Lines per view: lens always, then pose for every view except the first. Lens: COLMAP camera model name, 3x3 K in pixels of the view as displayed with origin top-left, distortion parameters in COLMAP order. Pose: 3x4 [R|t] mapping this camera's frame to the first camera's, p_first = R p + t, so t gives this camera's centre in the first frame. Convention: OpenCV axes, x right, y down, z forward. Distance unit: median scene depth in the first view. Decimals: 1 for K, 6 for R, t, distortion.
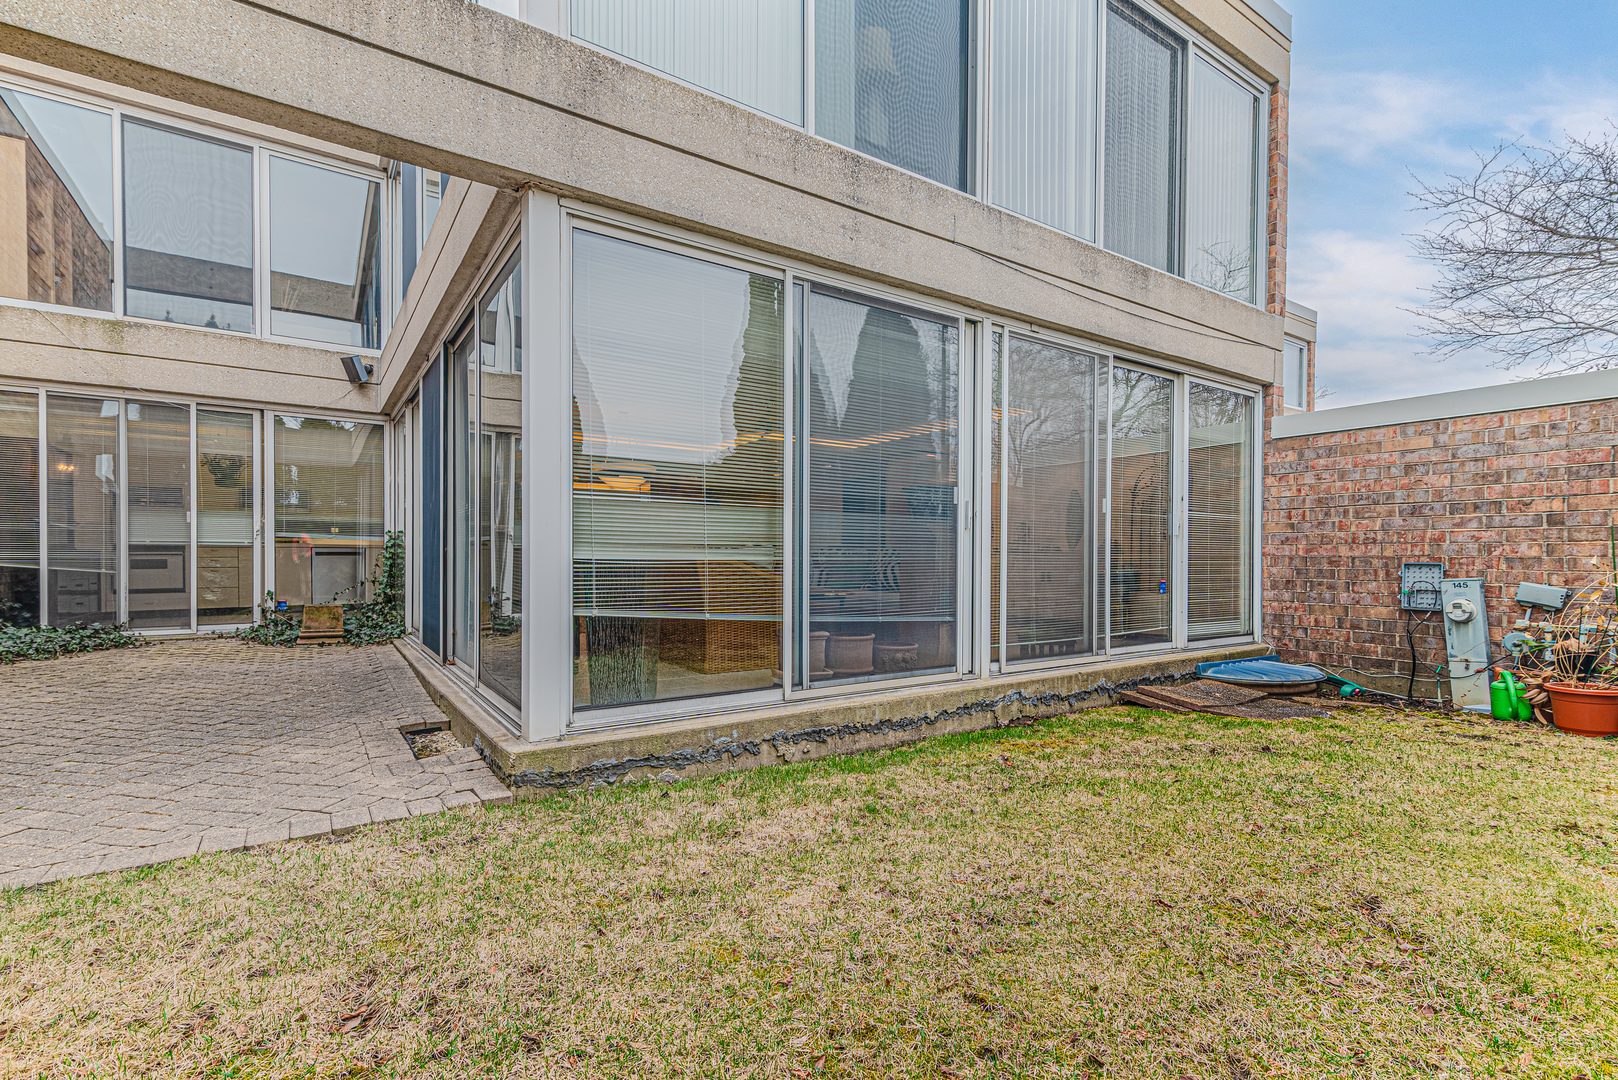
lens RADIAL K [[739.9, 0, 810.9], [0, 739.9, 556.4], [0, 0, 1]] dist [0.011972, 0.000050]
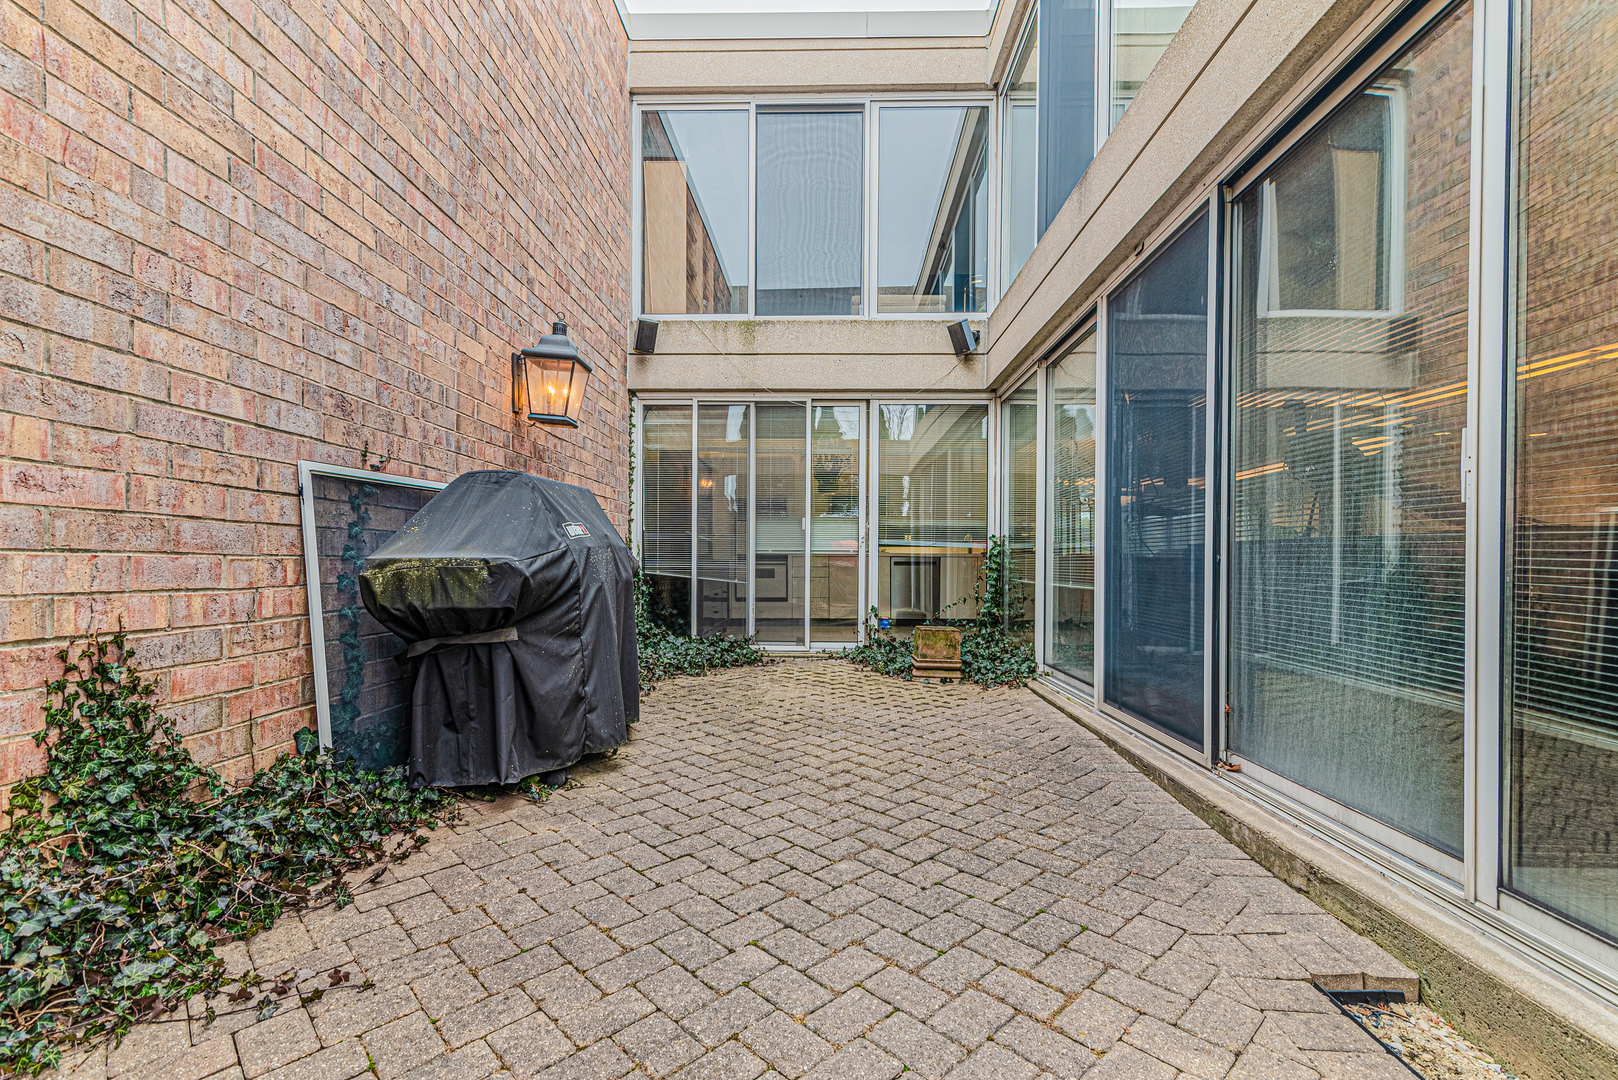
lens RADIAL K [[730.2, 0, 808.9], [0, 730.2, 543.0], [0, 0, 1]] dist [0.013466, -0.000347]
pose [[0.809892, -0.014949, -0.586389, -0.297444], [-0.003435, 0.999537, -0.030225, -0.001663], [0.586569, 0.026493, 0.809466, 0.271478]]
